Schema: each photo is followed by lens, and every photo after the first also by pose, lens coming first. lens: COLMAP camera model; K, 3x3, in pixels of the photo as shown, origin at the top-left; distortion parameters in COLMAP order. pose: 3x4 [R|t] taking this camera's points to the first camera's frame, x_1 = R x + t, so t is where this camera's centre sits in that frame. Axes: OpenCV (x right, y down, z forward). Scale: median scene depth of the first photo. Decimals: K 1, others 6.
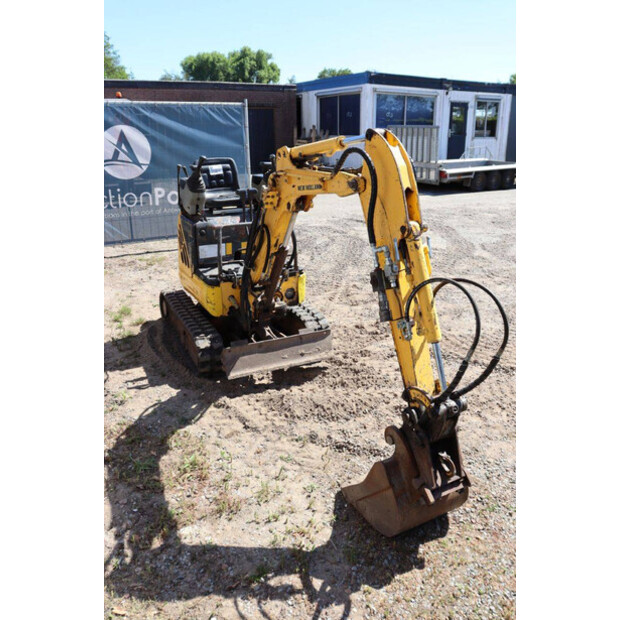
lens RADIAL K [[498.1, 0, 310.0], [0, 498.1, 310.0], [0, 0, 1]] dist [-0.103079, 0.011296]
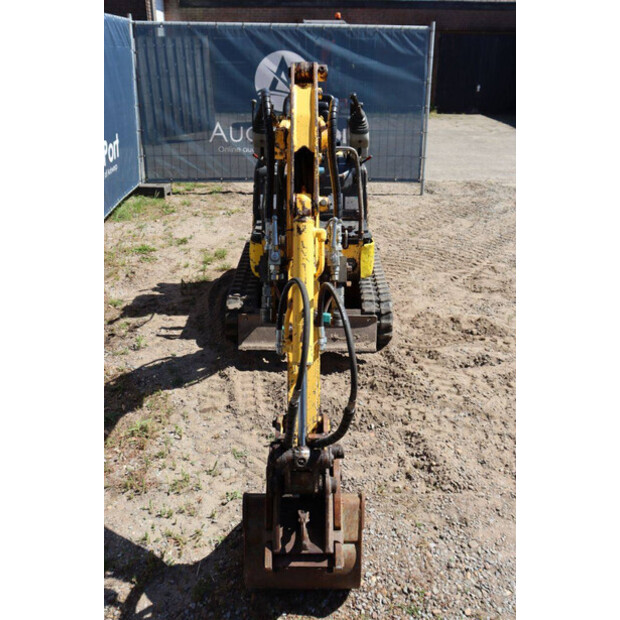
lens RADIAL K [[551.9, 0, 318.0], [0, 551.9, 309.4], [0, 0, 1]] dist [-0.115546, 0.109214]
pose [[0.892940, 0.194531, -0.405976, 0.349710], [-0.160625, 0.980133, 0.116355, -0.067449], [0.420545, -0.038688, 0.906446, 0.169621]]
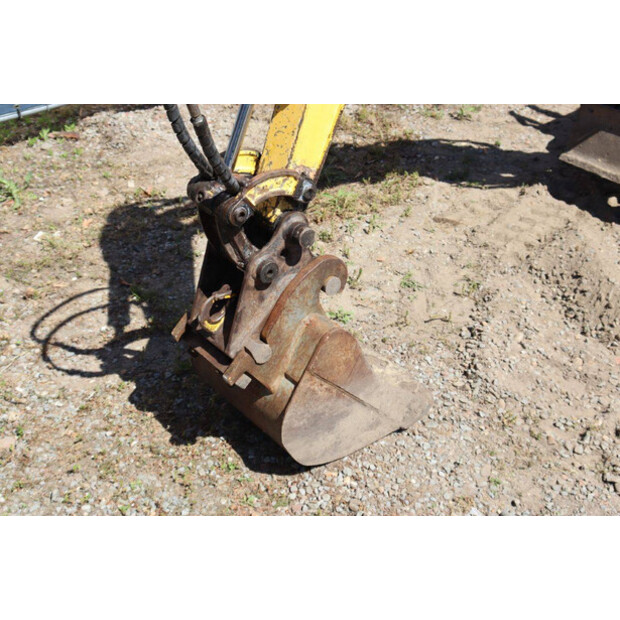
lens RADIAL K [[1019.6, 0, 310.0], [0, 1019.6, 310.0], [0, 0, 1]] dist [0.042799, 0.198118]
pose [[0.172019, 0.527458, -0.831984, 0.754536], [-0.308224, 0.830986, 0.463098, -0.140447], [0.935632, 0.176776, 0.305521, 0.465788]]
